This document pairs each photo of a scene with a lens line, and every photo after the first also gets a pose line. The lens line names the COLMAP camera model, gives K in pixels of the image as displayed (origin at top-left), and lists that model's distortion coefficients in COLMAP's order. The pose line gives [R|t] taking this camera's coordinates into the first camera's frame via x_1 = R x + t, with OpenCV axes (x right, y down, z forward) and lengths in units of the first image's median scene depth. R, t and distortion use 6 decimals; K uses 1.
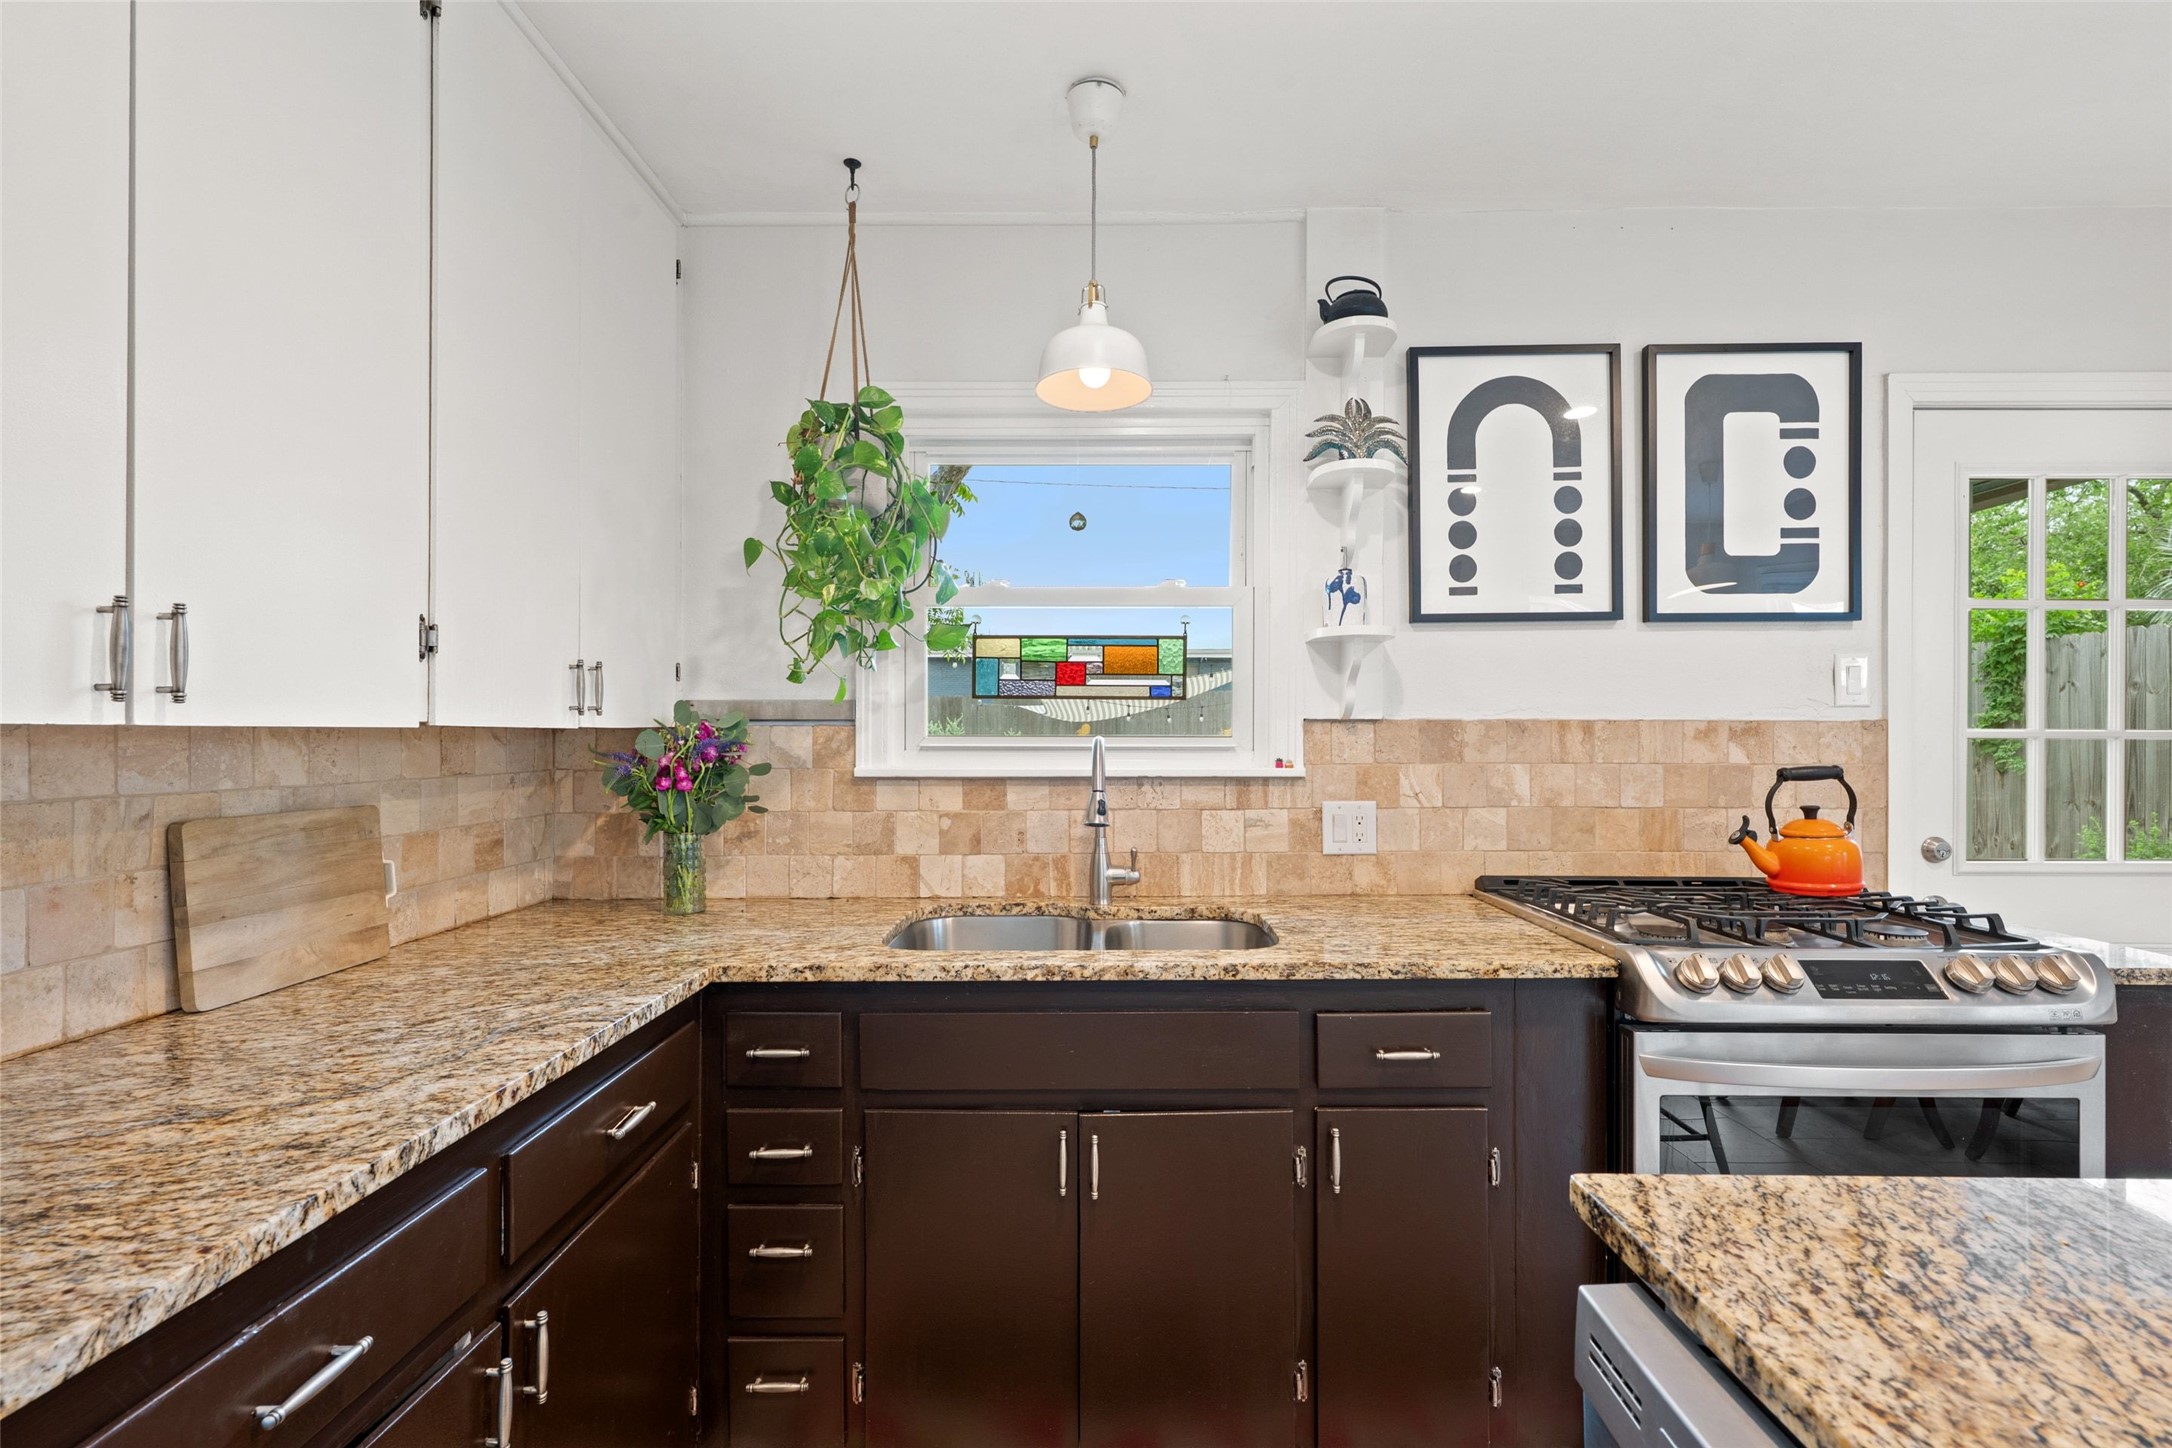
lens RADIAL K [[949.1, 0, 1089.9], [0, 949.1, 727.2], [0, 0, 1]] dist [-0.003041, -0.000094]
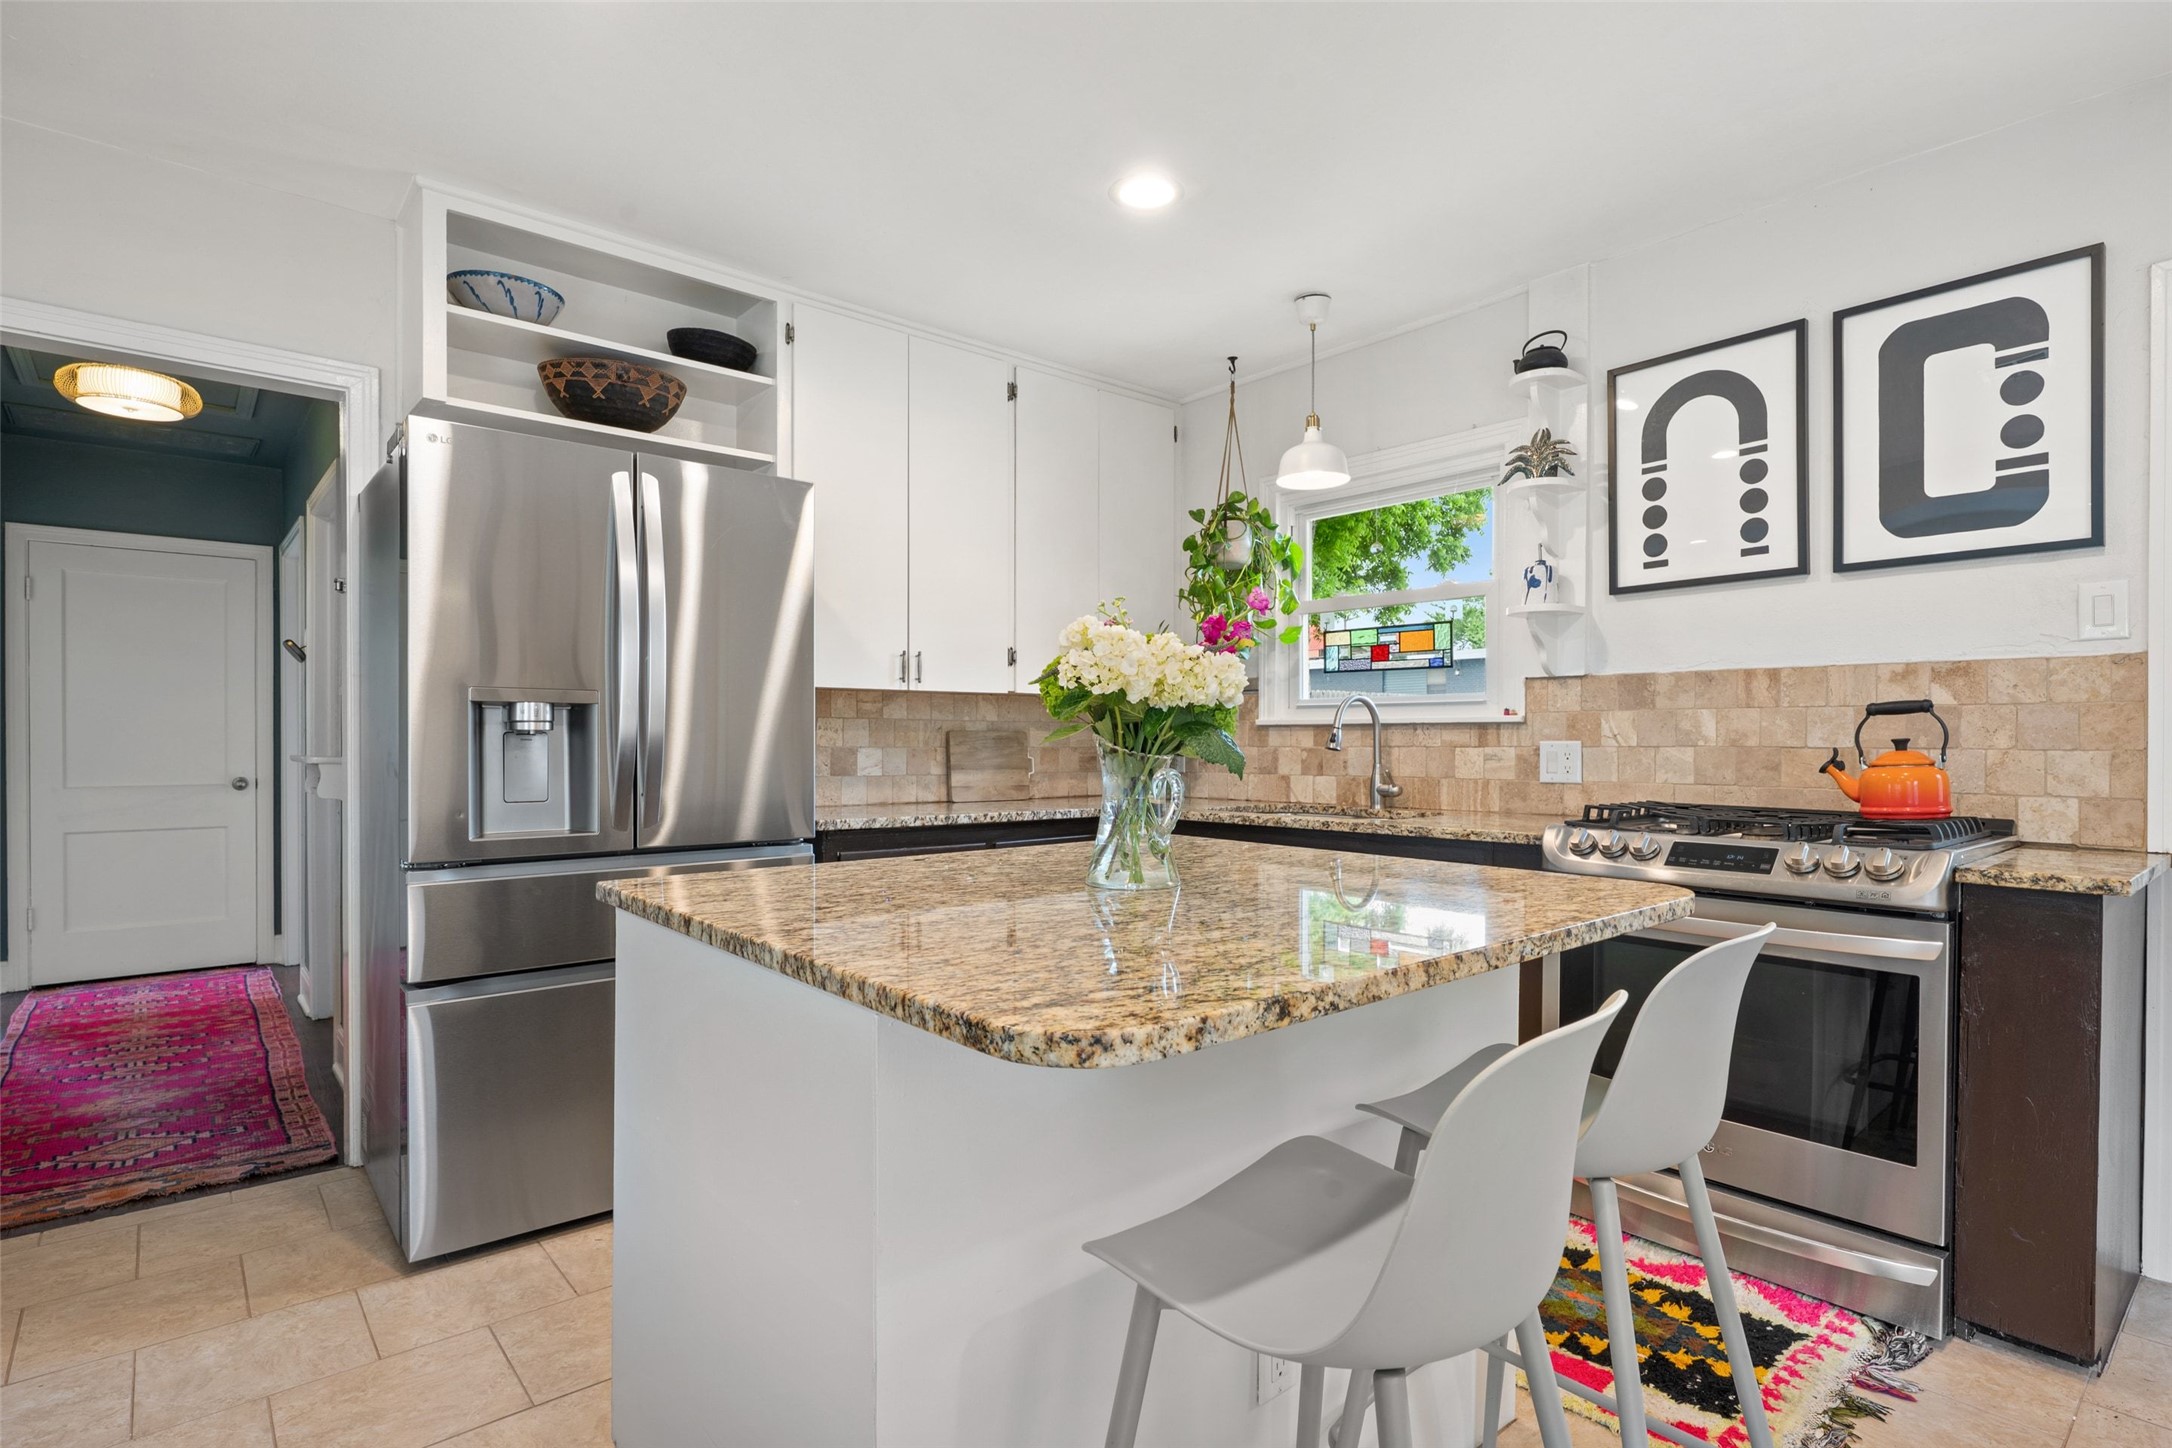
lens RADIAL K [[1067.4, 0, 1089.7], [0, 1067.4, 740.3], [0, 0, 1]] dist [-0.016630, 0.000333]
pose [[0.660363, 0.001912, -0.750944, 0.925672], [0.005403, 0.999959, 0.007297, 0.063286], [0.750927, -0.008876, 0.660326, -0.411286]]
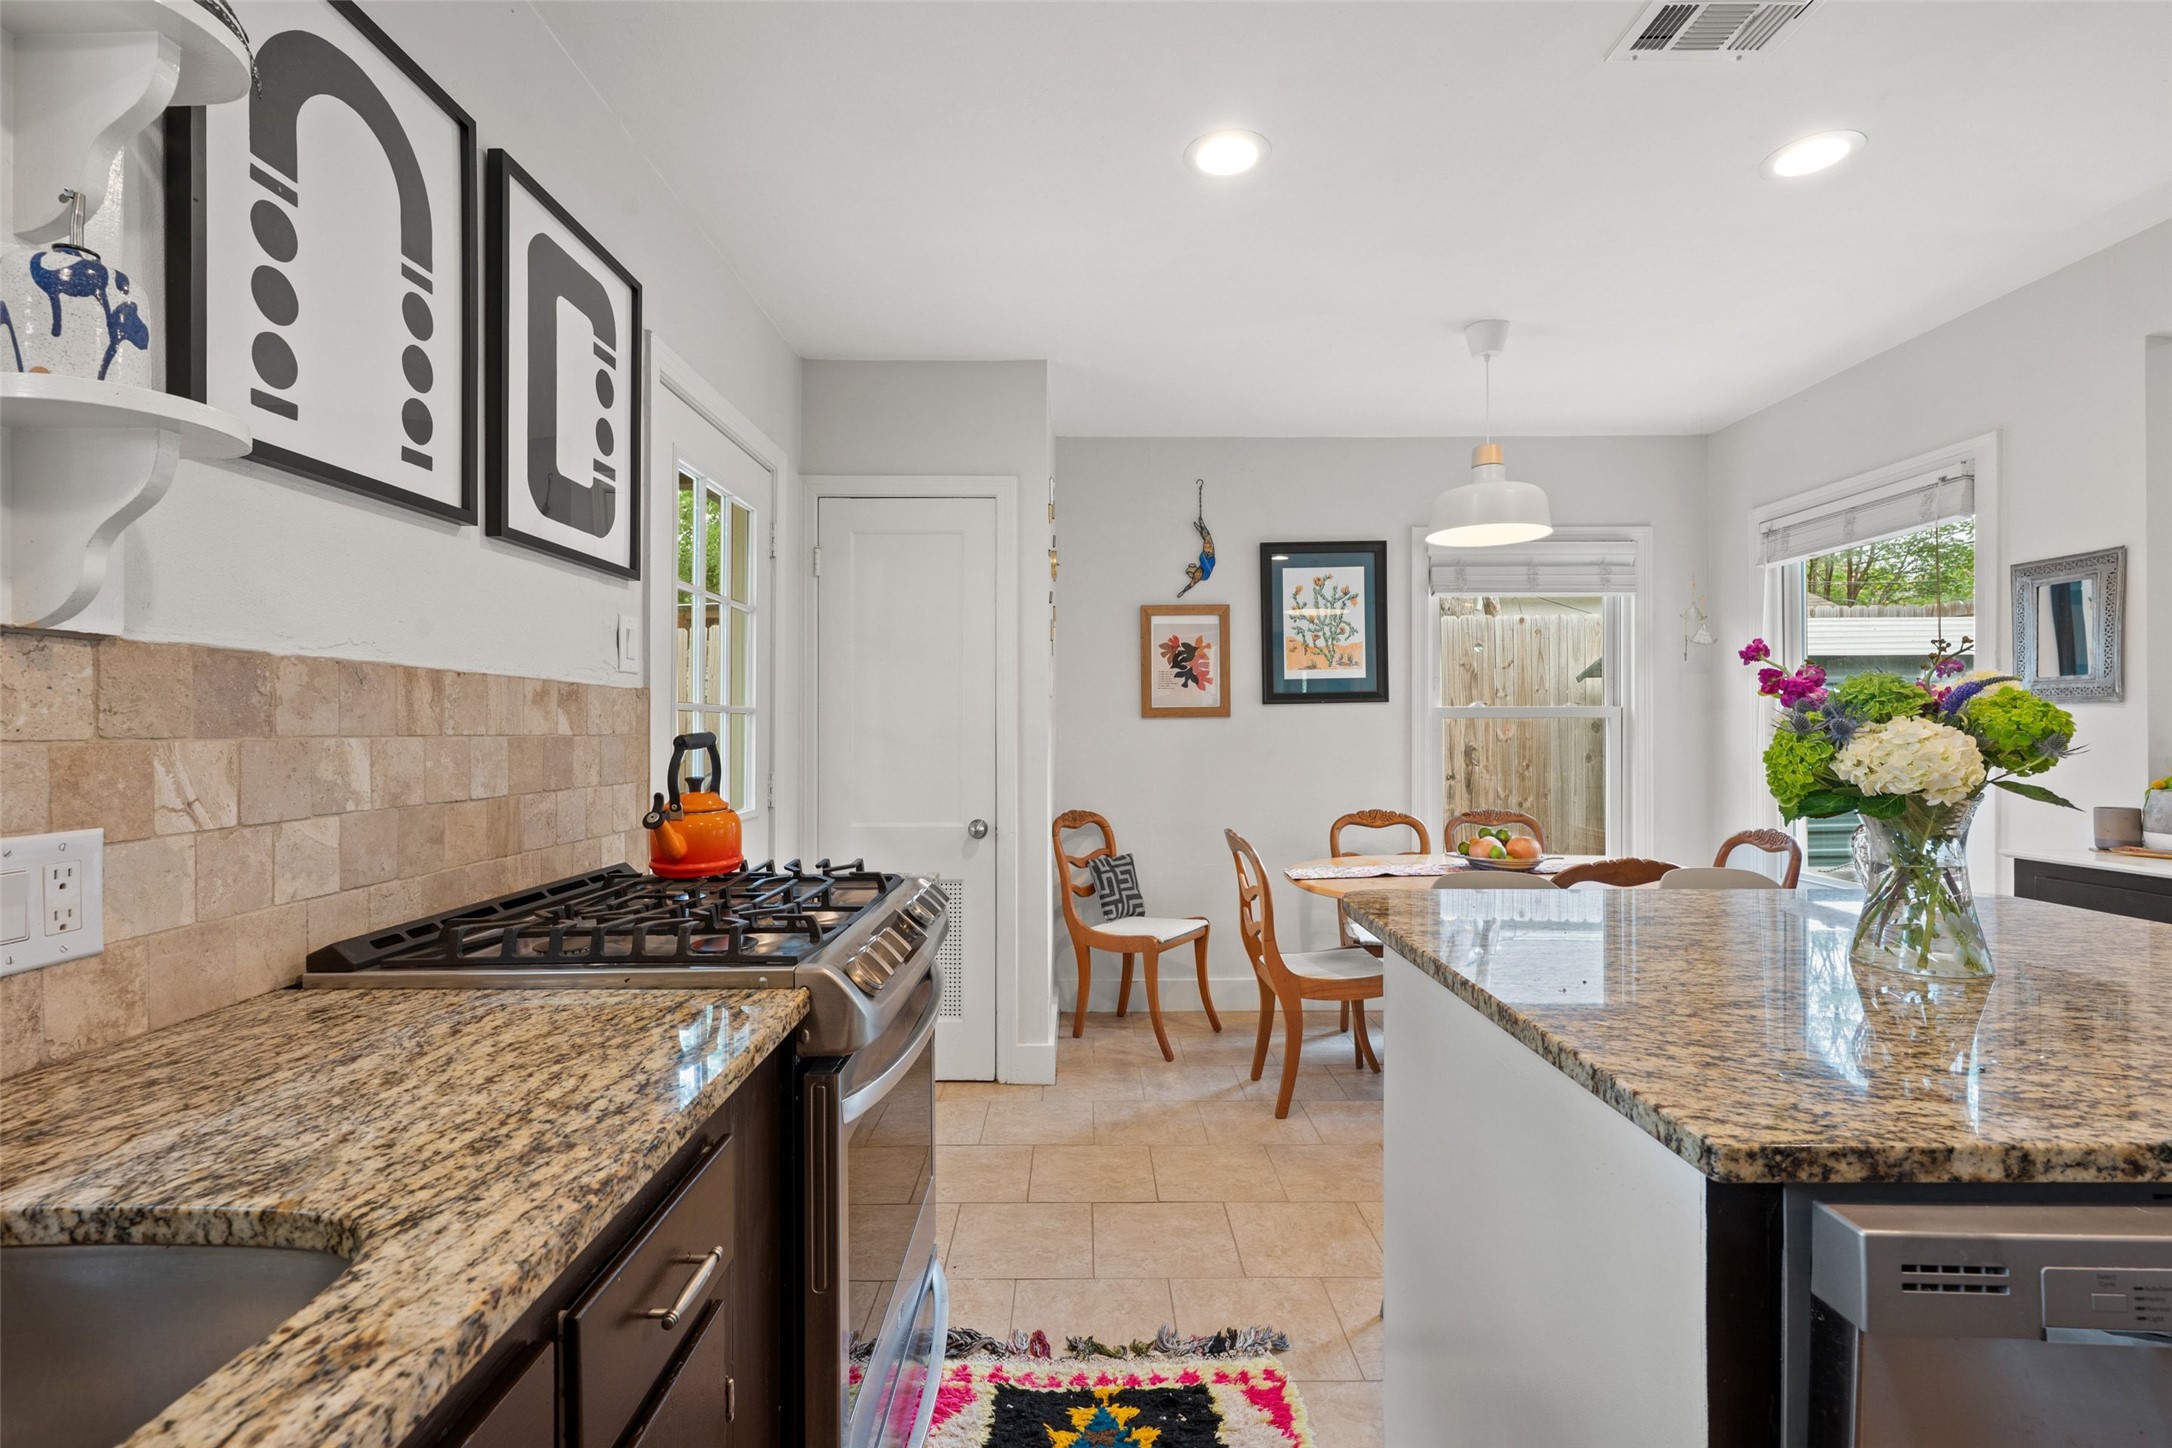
lens RADIAL K [[949.1, 0, 1089.9], [0, 949.1, 727.2], [0, 0, 1]] dist [-0.003041, -0.000094]
pose [[-0.011766, 0.002143, 0.999928, -0.128012], [-0.004559, 0.999987, -0.002196, 0.031713], [-0.999920, -0.004584, -0.011756, 0.561635]]
